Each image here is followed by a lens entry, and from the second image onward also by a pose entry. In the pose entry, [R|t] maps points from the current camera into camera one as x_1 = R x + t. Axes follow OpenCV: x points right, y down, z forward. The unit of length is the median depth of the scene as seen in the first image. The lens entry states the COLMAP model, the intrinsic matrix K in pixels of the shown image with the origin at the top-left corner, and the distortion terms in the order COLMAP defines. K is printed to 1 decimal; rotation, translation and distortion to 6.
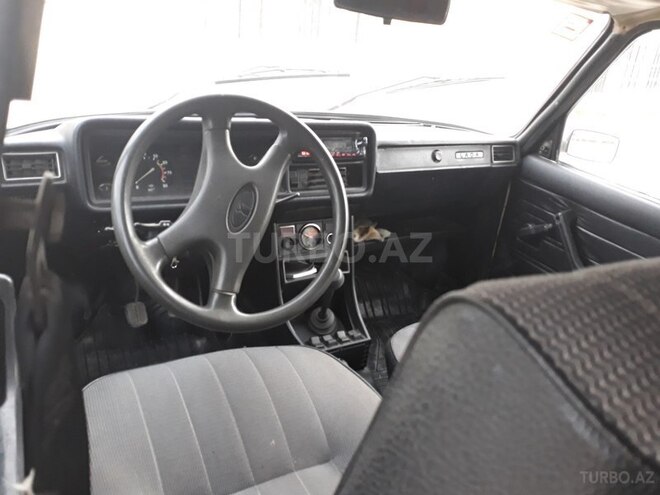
lens RADIAL K [[551.4, 0, 328.1], [0, 551.4, 249.2], [0, 0, 1]] dist [-0.013605, 0.016580]
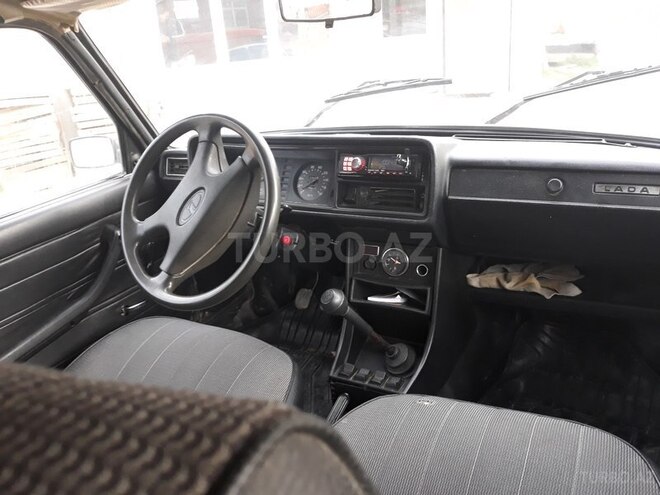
lens RADIAL K [[551.4, 0, 328.4], [0, 551.4, 245.4], [0, 0, 1]] dist [-0.013605, 0.016580]
pose [[0.475849, 0.161335, -0.864603, 0.754633], [-0.201709, 0.976849, 0.071266, -0.098657], [0.856085, 0.140486, 0.497376, 0.478505]]
